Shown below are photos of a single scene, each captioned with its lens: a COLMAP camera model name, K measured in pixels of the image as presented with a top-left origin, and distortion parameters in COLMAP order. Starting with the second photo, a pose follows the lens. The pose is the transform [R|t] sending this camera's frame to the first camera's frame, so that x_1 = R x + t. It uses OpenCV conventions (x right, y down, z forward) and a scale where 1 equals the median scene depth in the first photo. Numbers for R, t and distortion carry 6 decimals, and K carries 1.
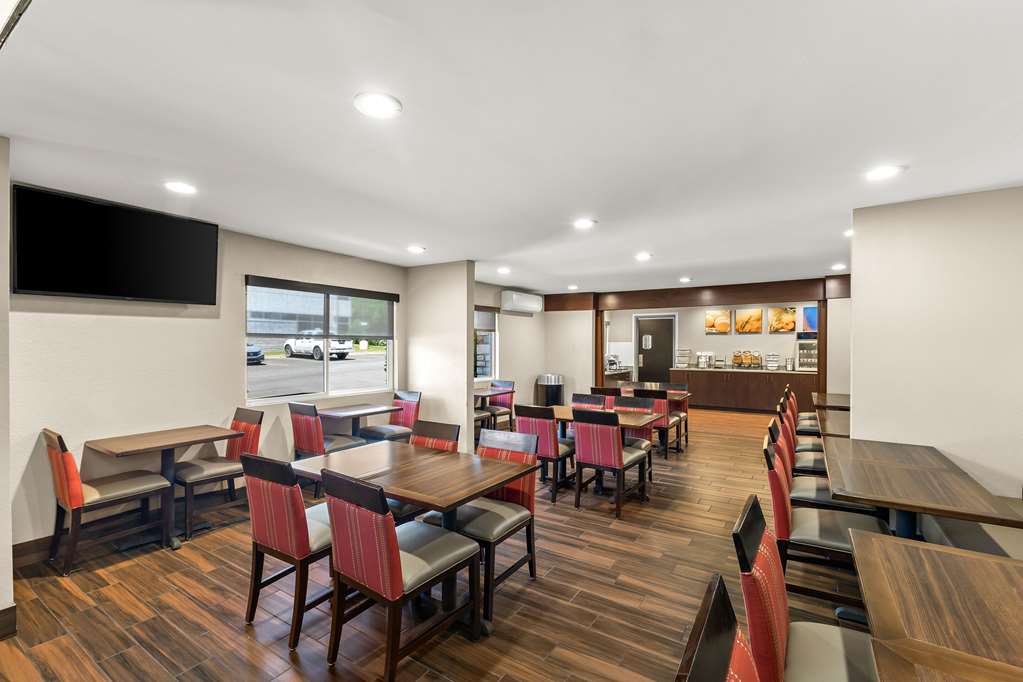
lens RADIAL K [[445.6, 0, 515.6], [0, 445.6, 348.7], [0, 0, 1]] dist [0.003915, -0.000435]
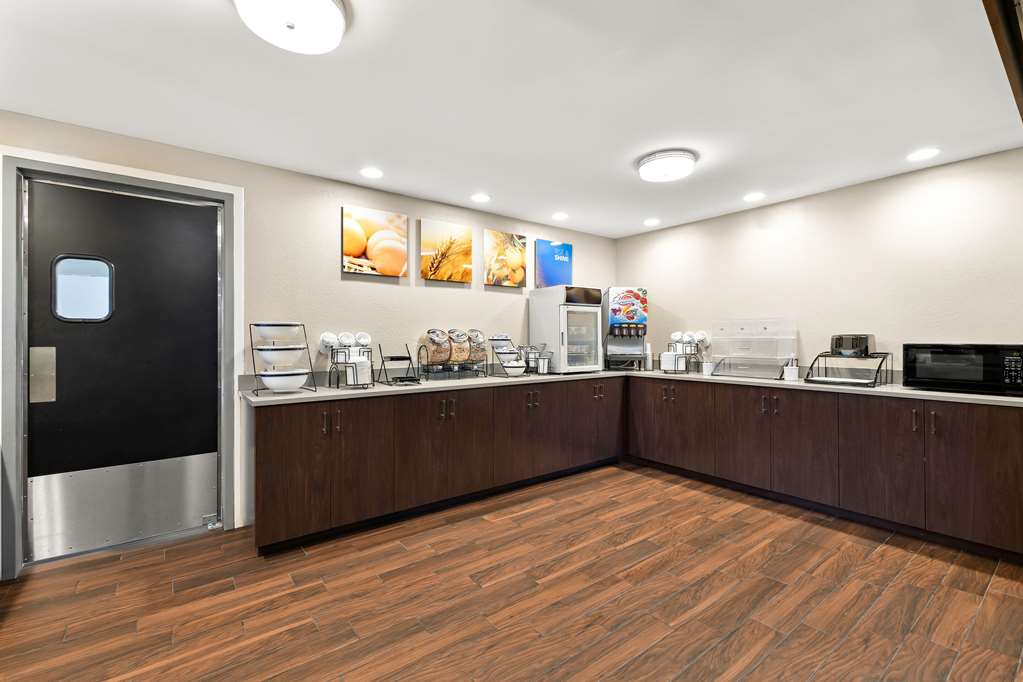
lens RADIAL K [[445.6, 0, 514.3], [0, 445.6, 337.1], [0, 0, 1]] dist [0.003915, -0.000435]
pose [[0.334623, -0.006664, 0.942329, 0.179344], [0.004247, 0.999976, 0.005564, 0.009869], [-0.942343, 0.002140, 0.334643, 0.833717]]
